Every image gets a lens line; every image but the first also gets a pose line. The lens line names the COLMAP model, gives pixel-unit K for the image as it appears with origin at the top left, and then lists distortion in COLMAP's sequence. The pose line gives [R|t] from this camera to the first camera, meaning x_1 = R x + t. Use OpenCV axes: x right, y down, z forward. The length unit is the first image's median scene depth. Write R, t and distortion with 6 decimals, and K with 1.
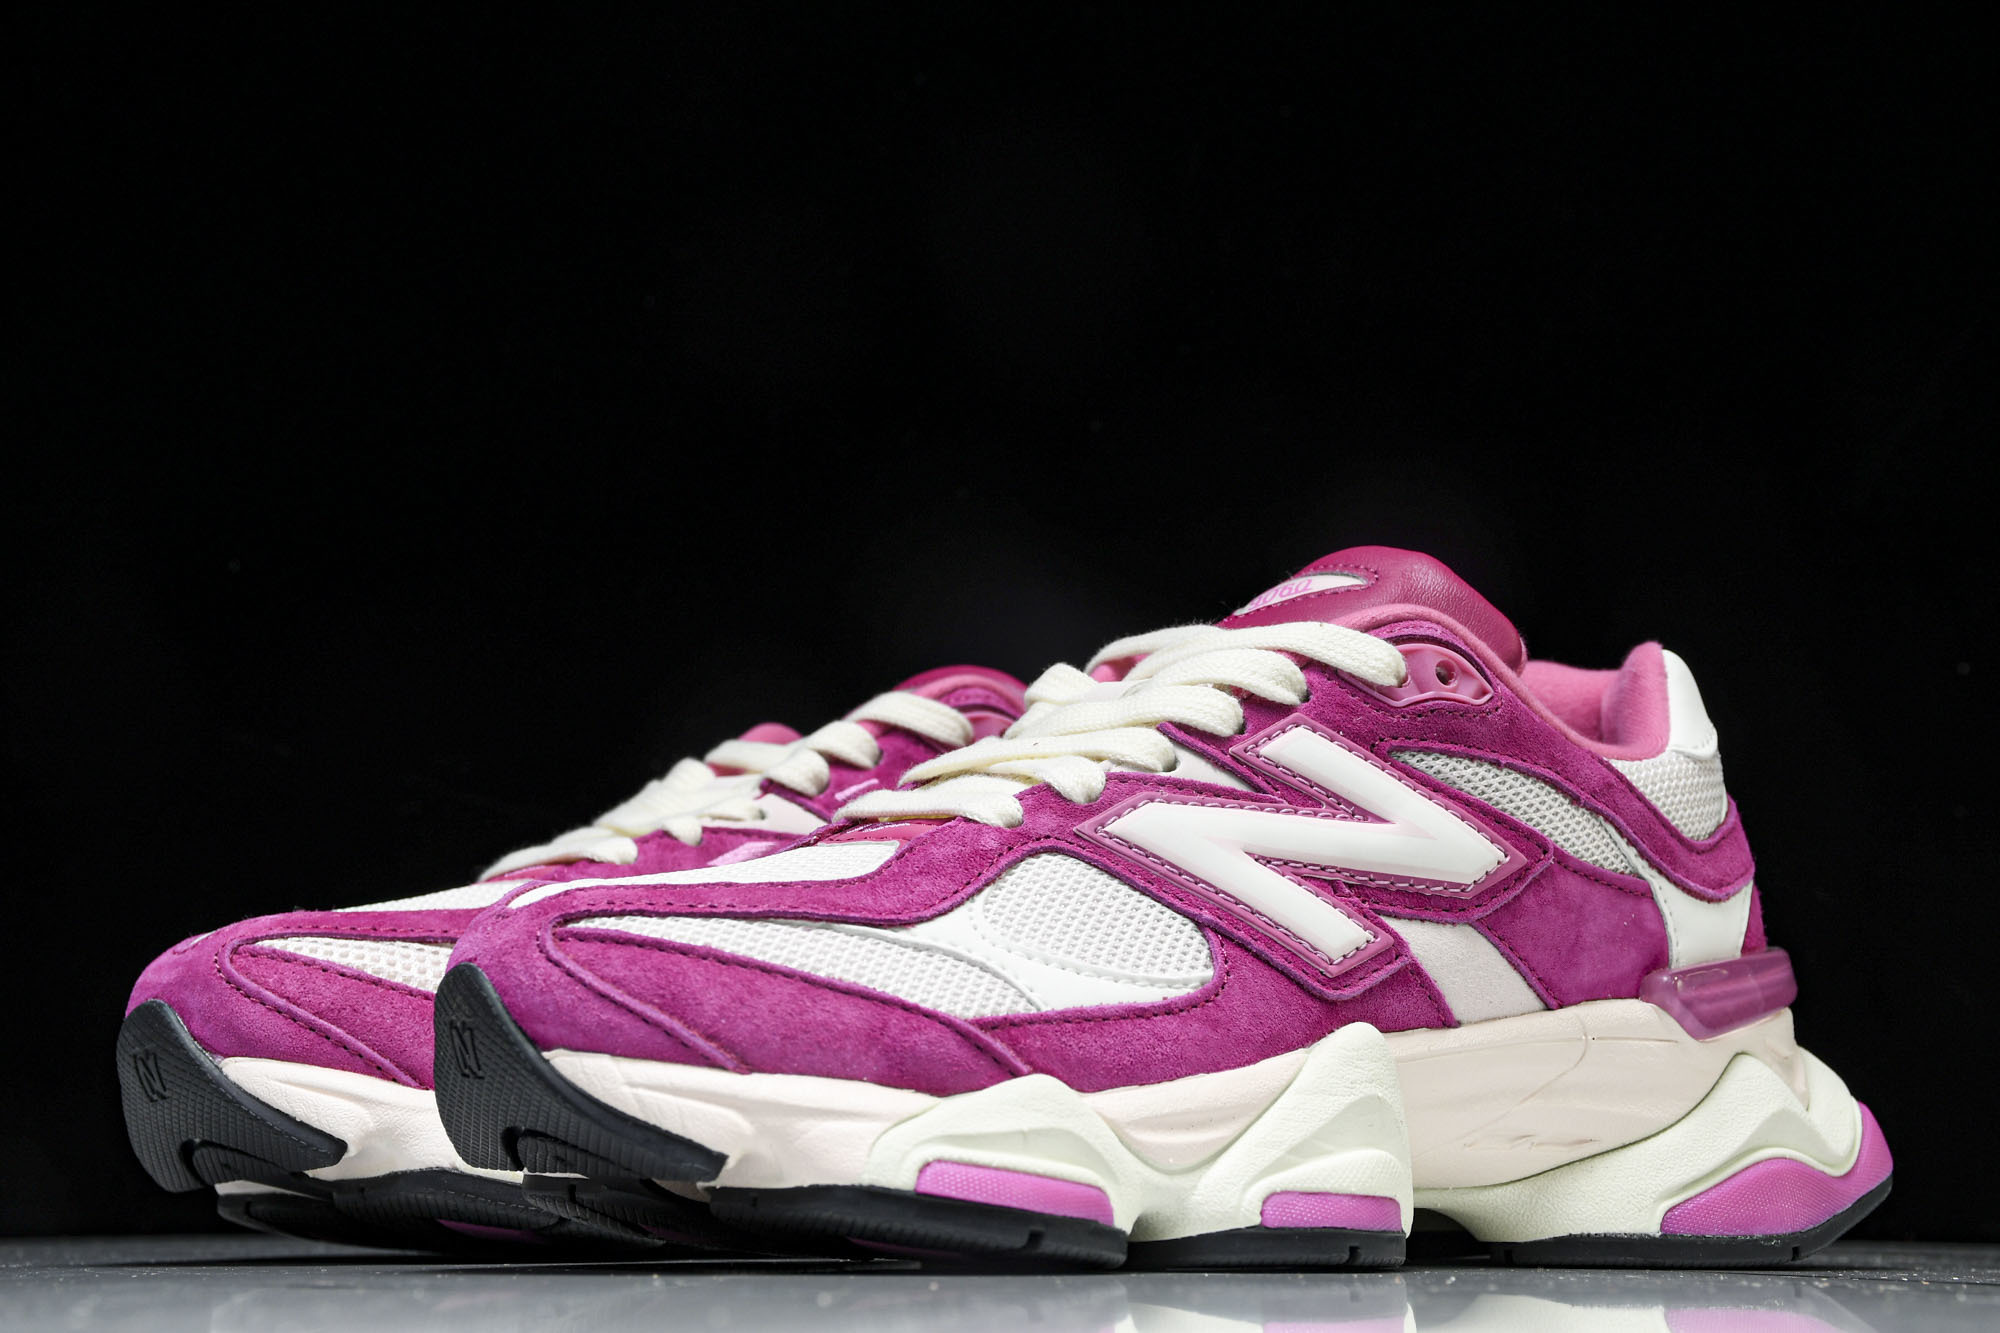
lens RADIAL K [[3575.6, 0, 1000.0], [0, 3575.6, 666.5], [0, 0, 1]] dist [0.068842, 0.011592]
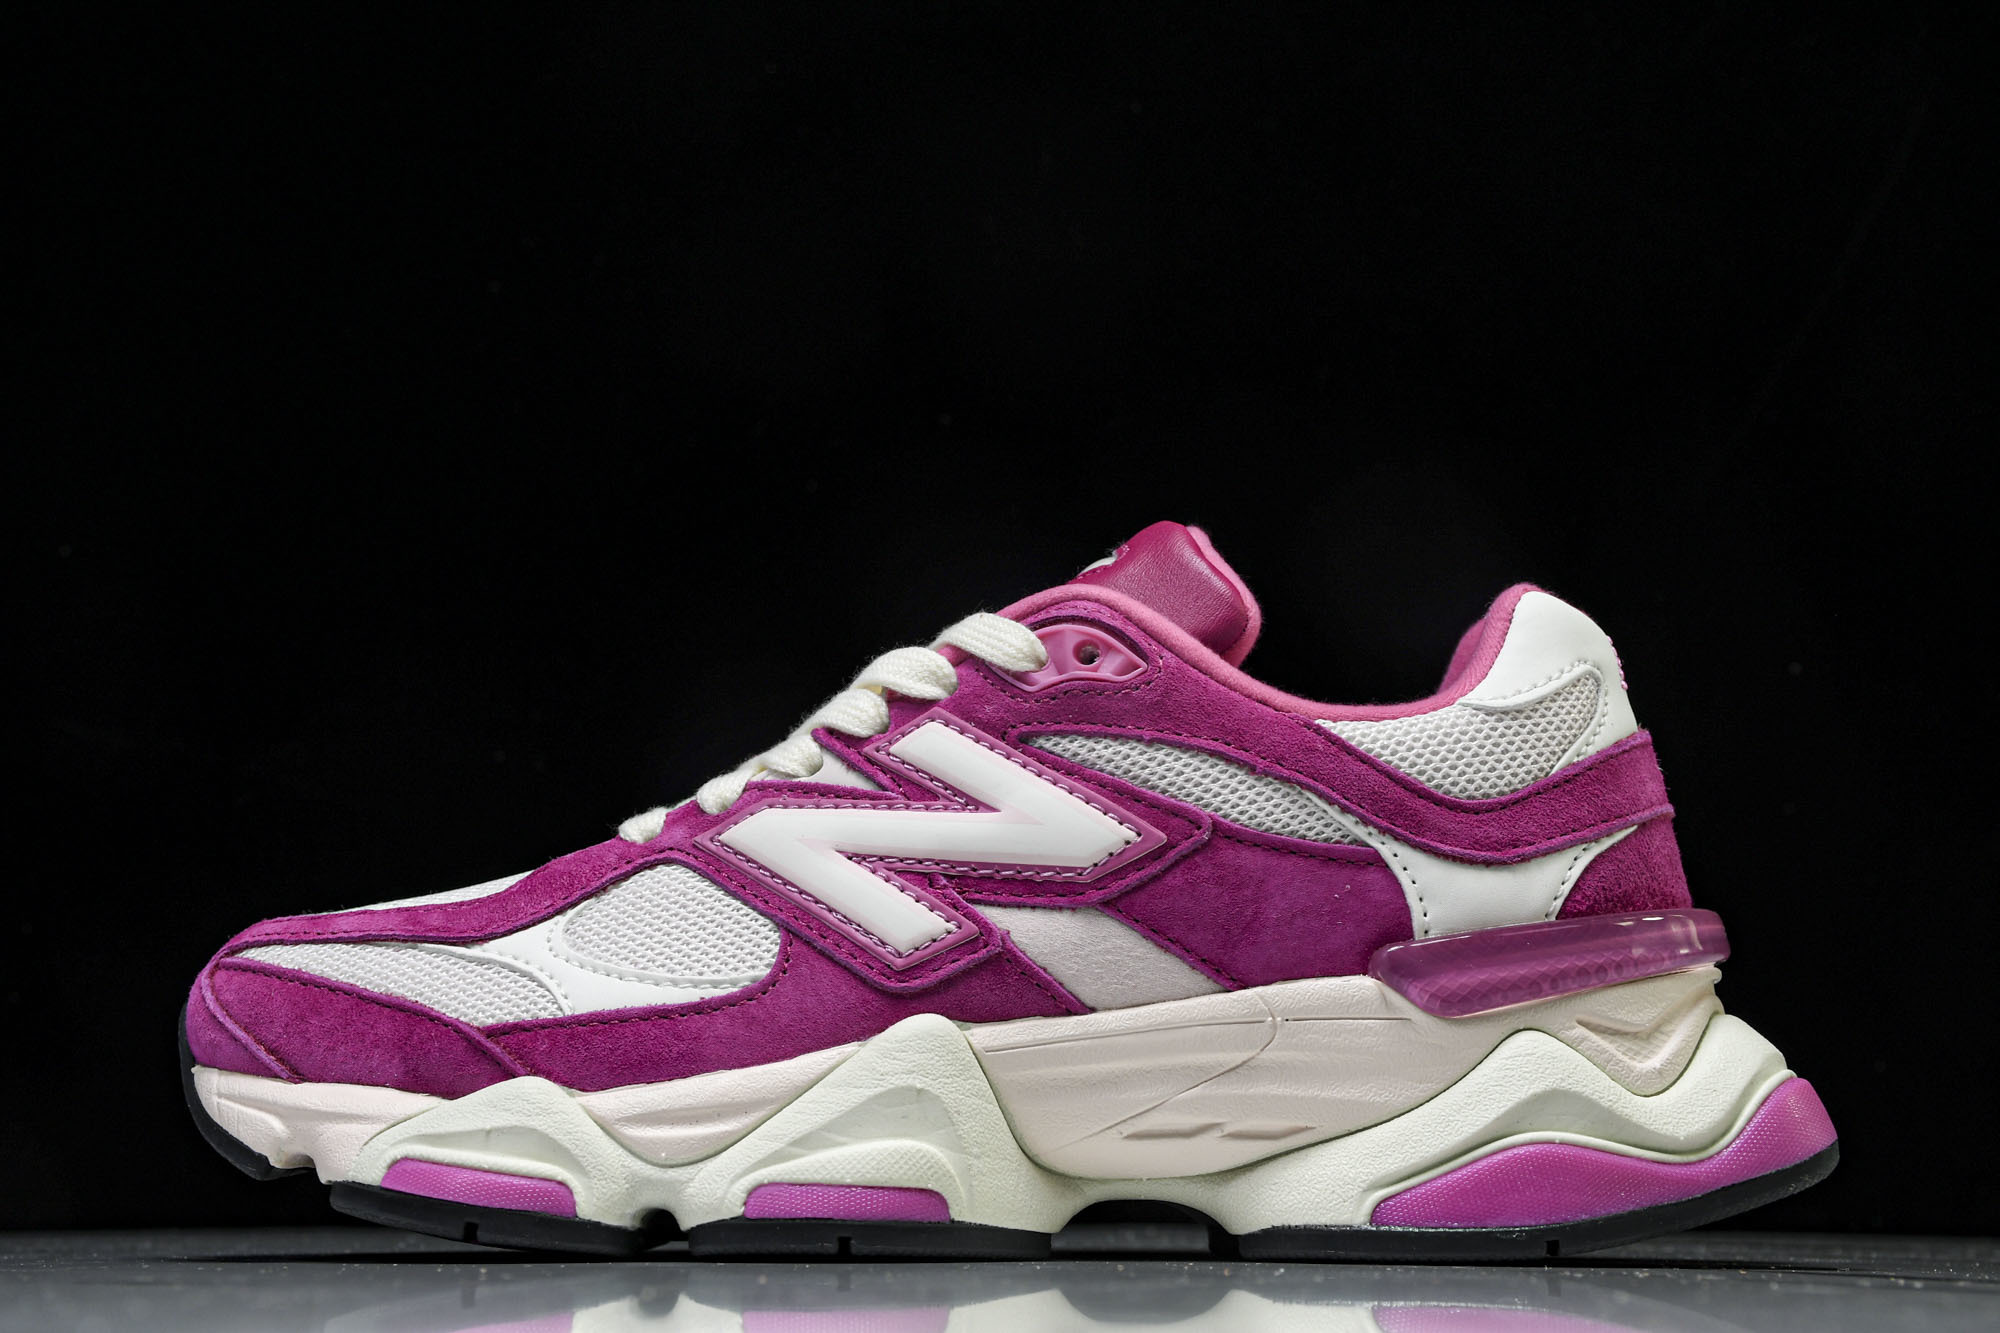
lens RADIAL K [[3575.6, 0, 1000.0], [0, 3575.6, 666.5], [0, 0, 1]] dist [0.068842, 0.011592]
pose [[0.806363, -0.092733, -0.584106, 0.691484], [0.090230, 0.995359, -0.033459, 0.037115], [0.584497, -0.025724, 0.810988, 0.198272]]
